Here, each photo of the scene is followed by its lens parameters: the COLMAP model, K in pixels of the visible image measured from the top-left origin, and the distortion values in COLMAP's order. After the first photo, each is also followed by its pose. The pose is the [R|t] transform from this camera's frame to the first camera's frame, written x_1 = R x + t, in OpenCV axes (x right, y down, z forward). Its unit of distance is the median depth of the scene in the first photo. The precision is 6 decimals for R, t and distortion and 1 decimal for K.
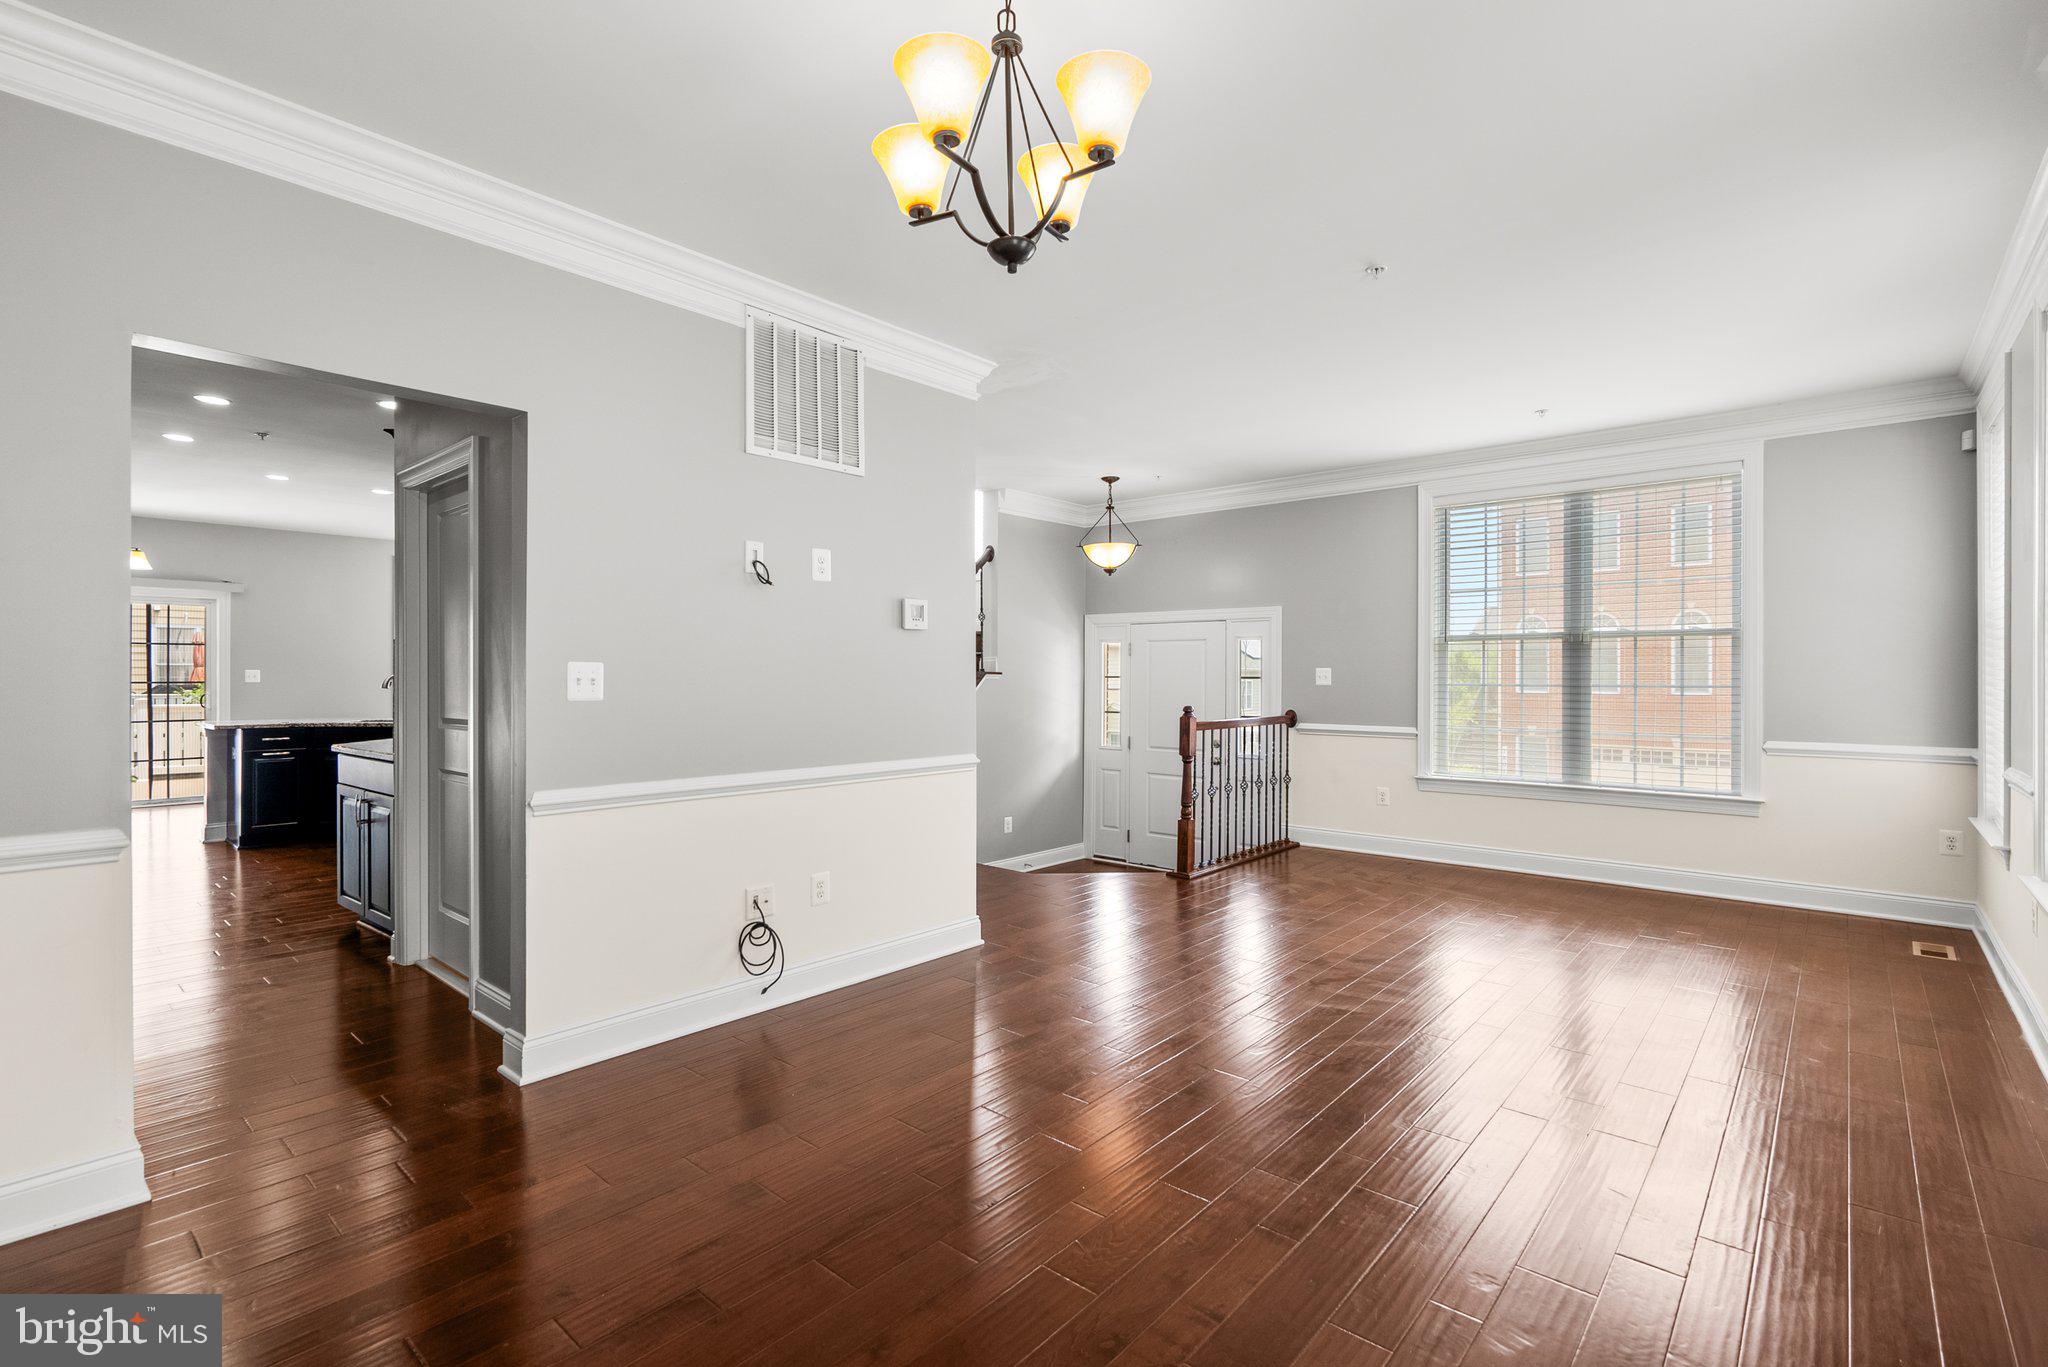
lens RADIAL K [[938.6, 0, 1021.9], [0, 938.6, 676.5], [0, 0, 1]] dist [-0.006581, 0.002681]
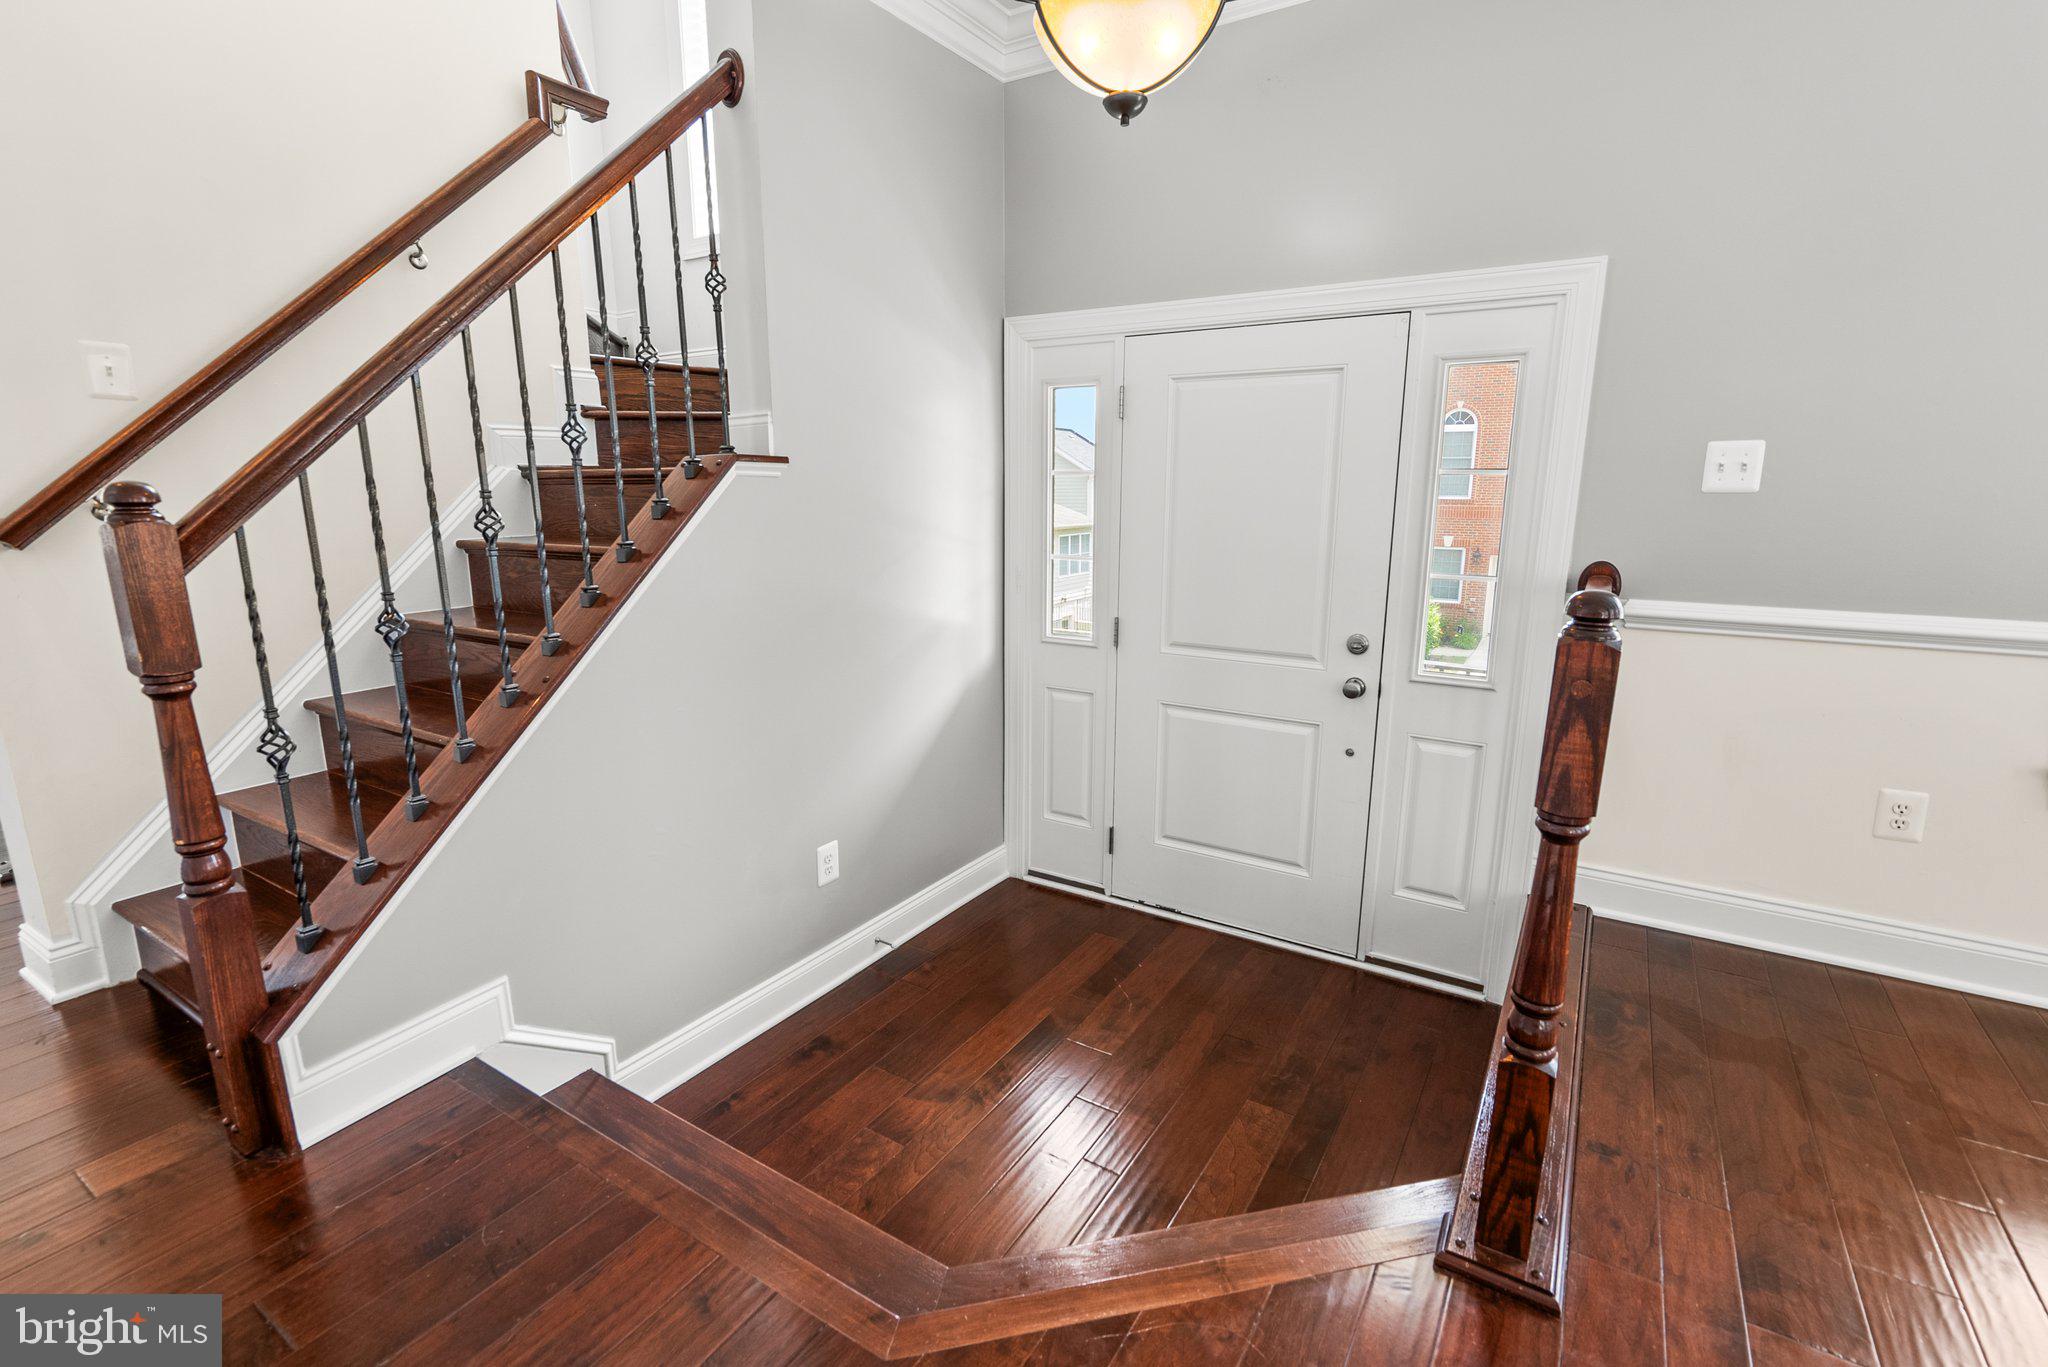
lens RADIAL K [[938.6, 0, 1025.1], [0, 938.6, 682.0], [0, 0, 1]] dist [-0.006581, 0.002681]
pose [[0.987818, -0.035033, 0.151619, 0.010379], [0.002508, 0.977786, 0.209590, 0.004802], [-0.155593, -0.206657, 0.965963, 0.688216]]
